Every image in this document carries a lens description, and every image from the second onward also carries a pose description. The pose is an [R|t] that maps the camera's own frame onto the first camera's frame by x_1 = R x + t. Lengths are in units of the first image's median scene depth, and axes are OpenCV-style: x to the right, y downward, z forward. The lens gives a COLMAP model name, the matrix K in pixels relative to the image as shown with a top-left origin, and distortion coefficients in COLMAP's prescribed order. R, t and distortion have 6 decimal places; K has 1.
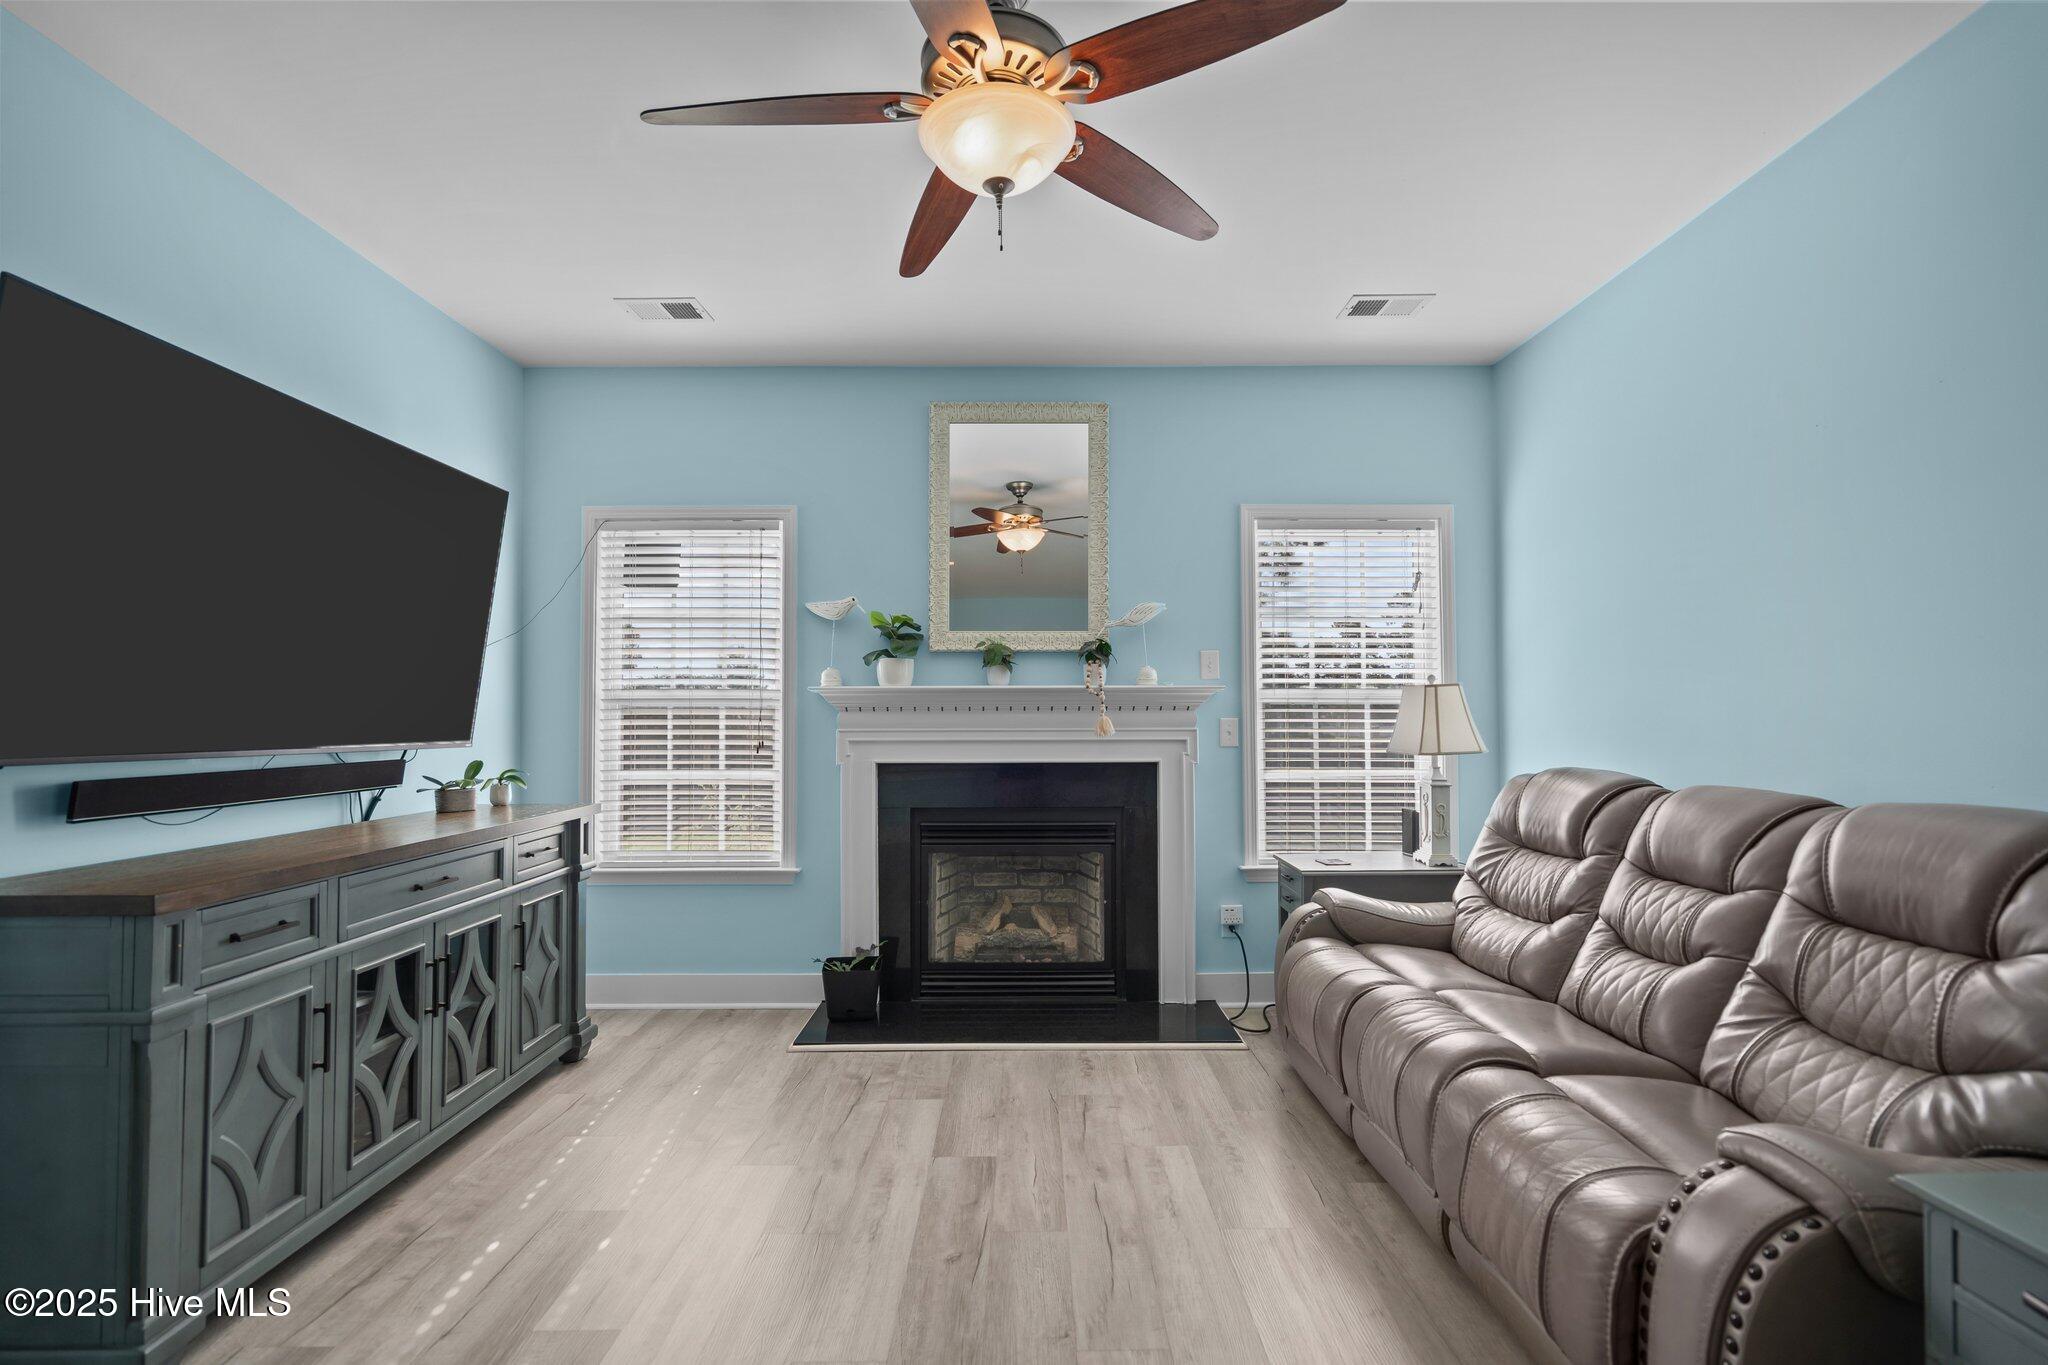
lens RADIAL K [[935.0, 0, 1025.3], [0, 935.0, 693.2], [0, 0, 1]] dist [-0.005801, 0.004879]
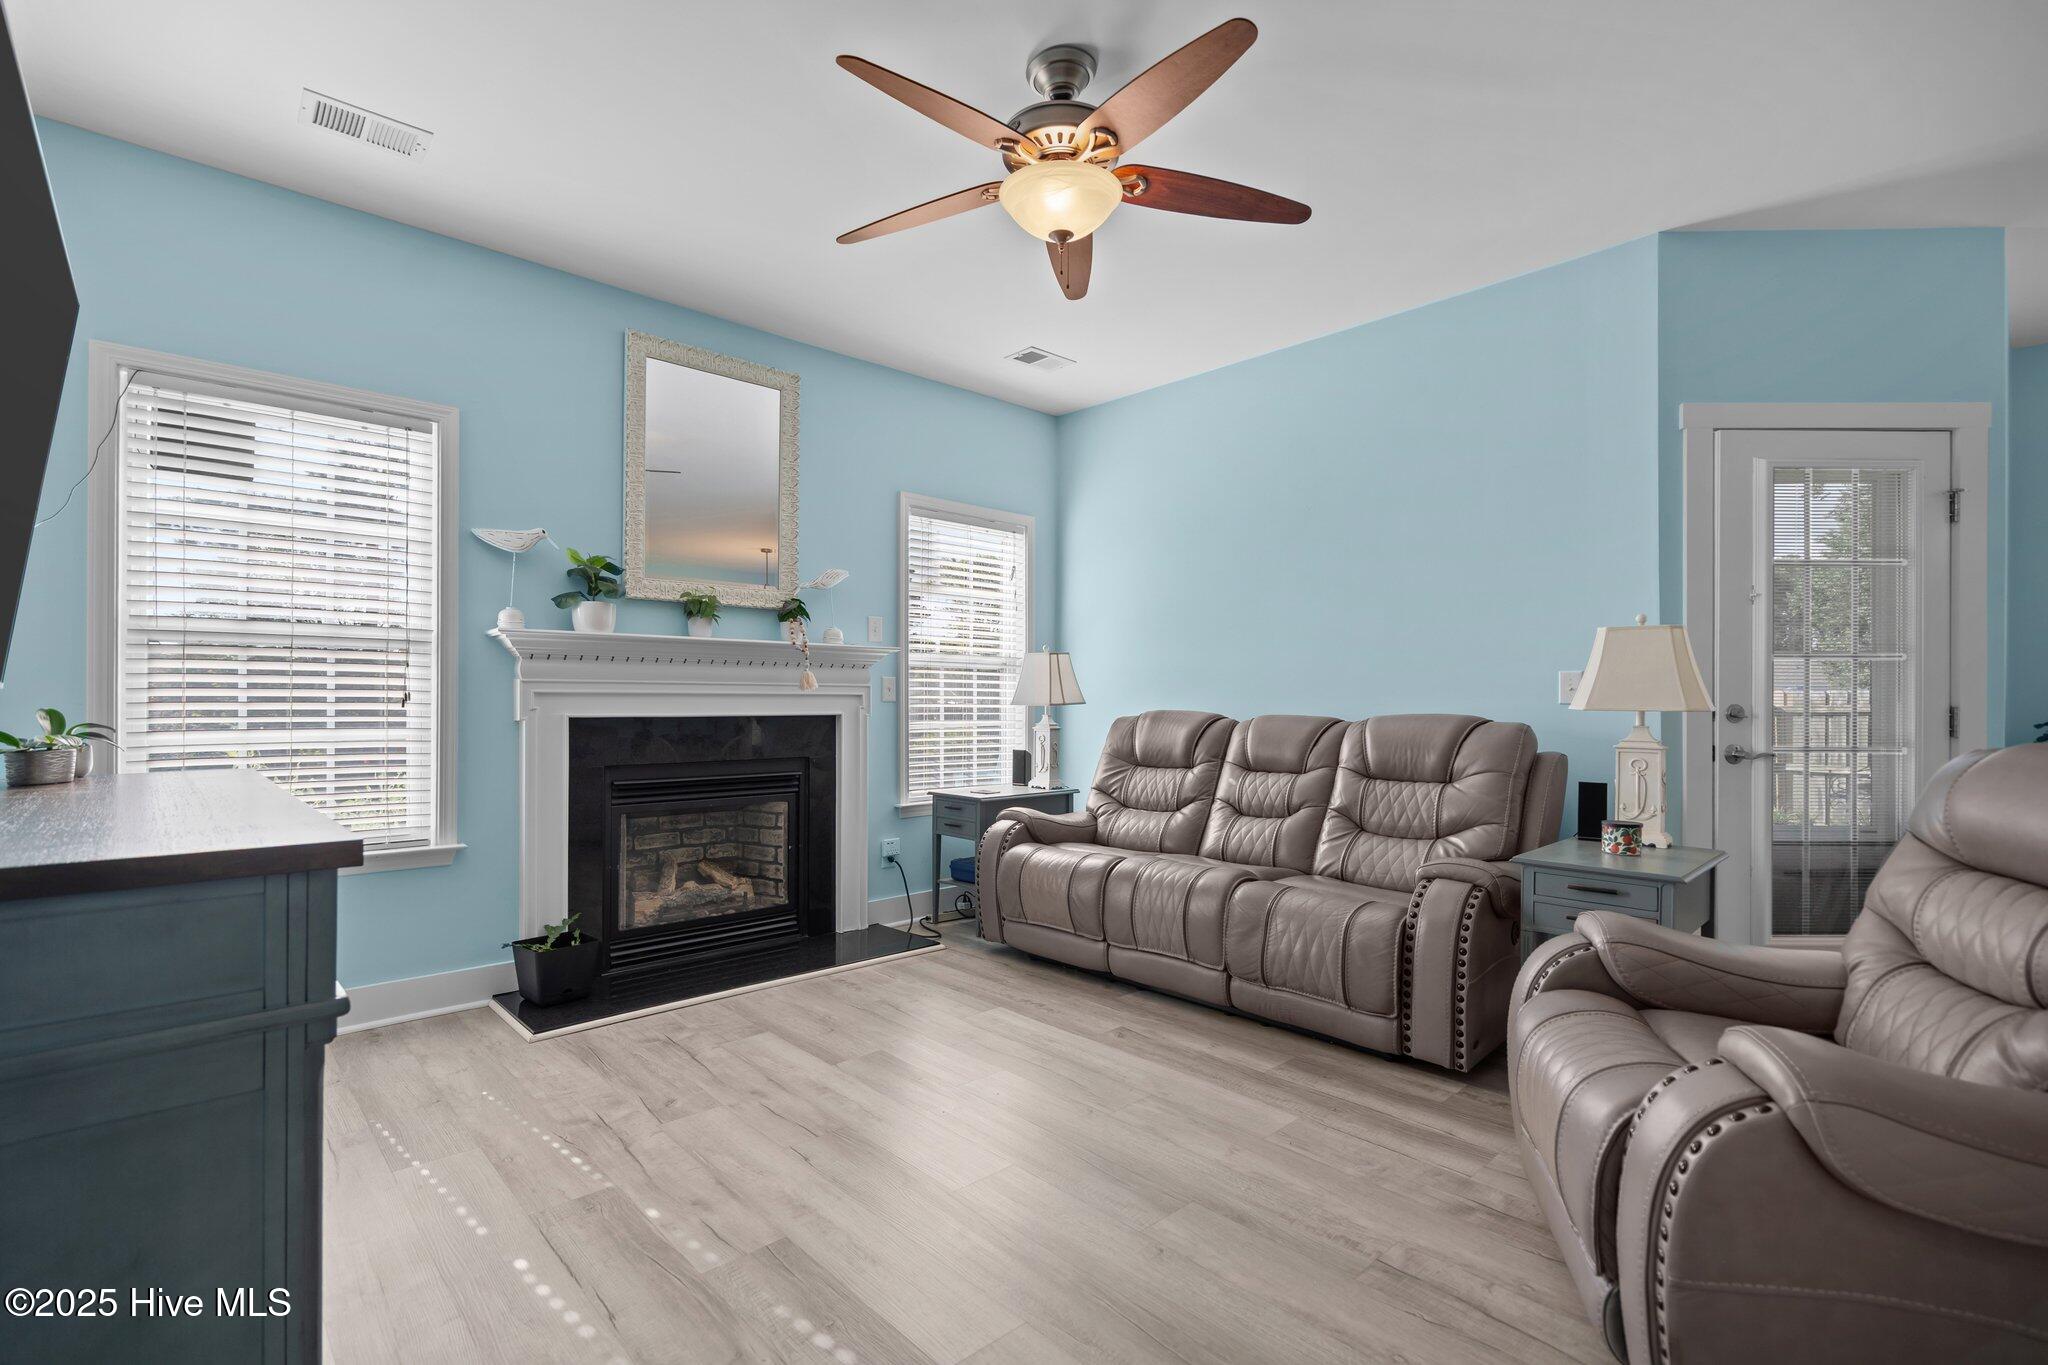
lens RADIAL K [[935.0, 0, 1031.1], [0, 935.0, 696.1], [0, 0, 1]] dist [-0.005801, 0.004879]
pose [[0.730268, 0.009533, 0.683094, -0.453581], [-0.021758, 0.999720, 0.009310, 0.036735], [-0.682814, -0.021662, 0.730271, 0.042801]]
